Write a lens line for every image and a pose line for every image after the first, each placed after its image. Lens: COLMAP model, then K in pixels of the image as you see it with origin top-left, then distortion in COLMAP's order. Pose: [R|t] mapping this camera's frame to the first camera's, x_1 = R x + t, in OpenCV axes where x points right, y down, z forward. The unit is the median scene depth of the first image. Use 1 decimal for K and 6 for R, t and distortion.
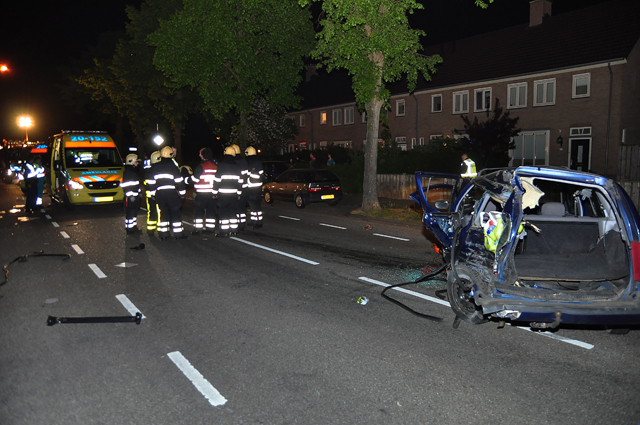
lens RADIAL K [[459.6, 0, 327.8], [0, 459.6, 210.9], [0, 0, 1]] dist [-0.130326, 0.111016]
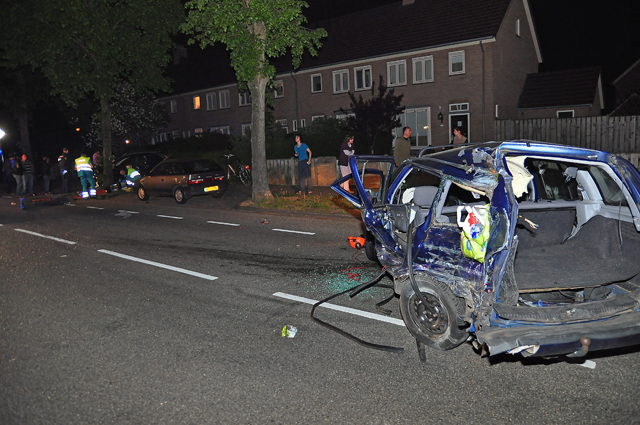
lens RADIAL K [[456.2, 0, 329.5], [0, 456.2, 211.3], [0, 0, 1]] dist [-0.131988, 0.110378]
pose [[0.961830, -0.081857, 0.261117, -0.044473], [0.072528, 0.996342, 0.045181, -0.034343], [-0.263861, -0.024519, 0.964249, 0.315616]]
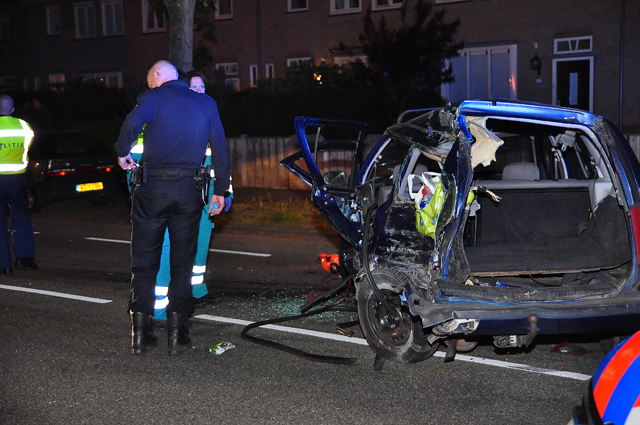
lens RADIAL K [[988.4, 0, 321.3], [0, 988.4, 212.2], [0, 0, 1]] dist [0.120158, 0.077127]
pose [[0.966087, -0.043697, 0.254493, -0.117204], [0.046877, 0.998880, -0.006441, 0.051010], [-0.253926, 0.018152, 0.967053, -0.264673]]
